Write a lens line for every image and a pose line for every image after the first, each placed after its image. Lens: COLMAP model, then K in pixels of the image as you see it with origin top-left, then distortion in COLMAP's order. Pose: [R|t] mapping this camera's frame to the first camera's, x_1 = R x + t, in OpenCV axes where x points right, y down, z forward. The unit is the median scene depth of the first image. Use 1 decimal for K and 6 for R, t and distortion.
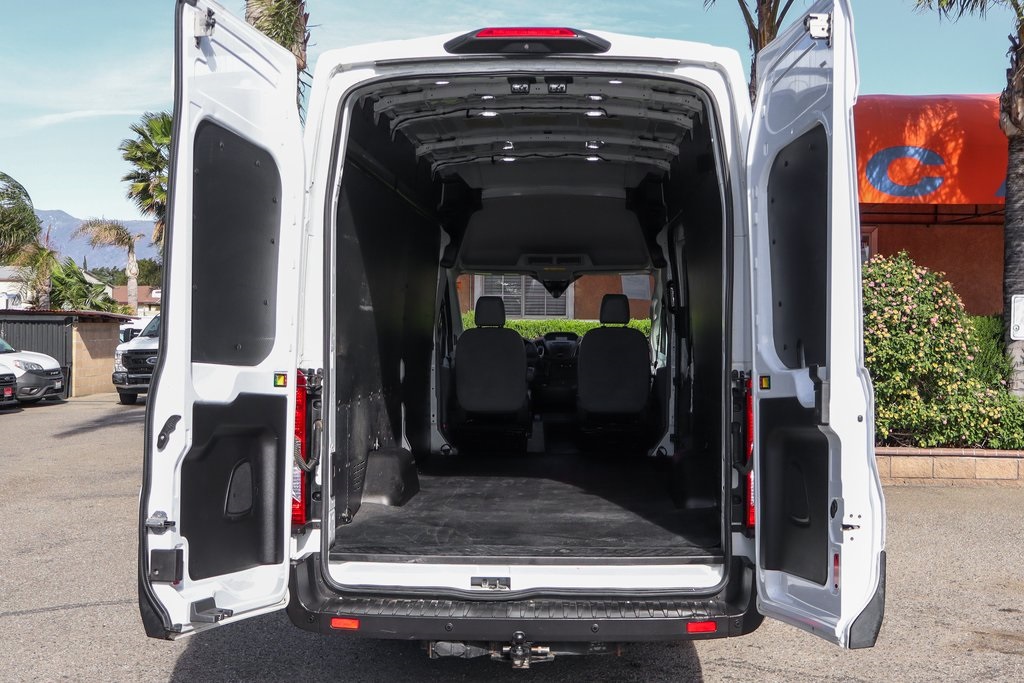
lens RADIAL K [[1039.1, 0, 507.3], [0, 1039.1, 342.4], [0, 0, 1]] dist [-0.007050, 0.000000]
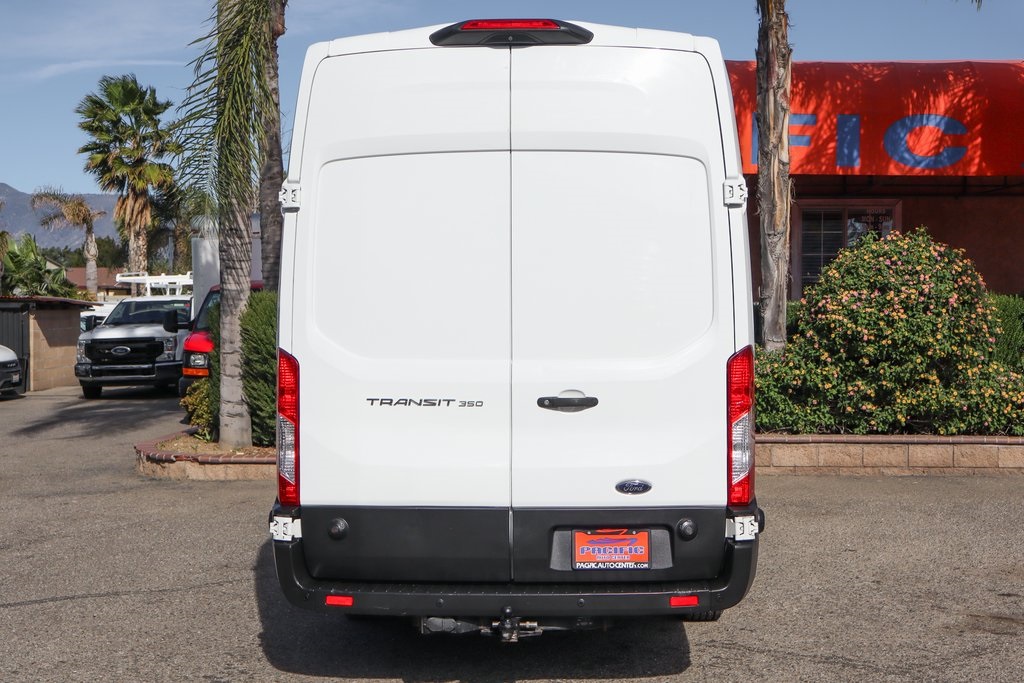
lens RADIAL K [[1531.0, 0, 509.3], [0, 1531.0, 337.7], [0, 0, 1]] dist [-0.035774, 0.000000]
pose [[0.999808, -0.008417, -0.017687, 0.031887], [0.008532, 0.999943, 0.006450, 0.000380], [0.017632, -0.006600, 0.999823, -0.394118]]
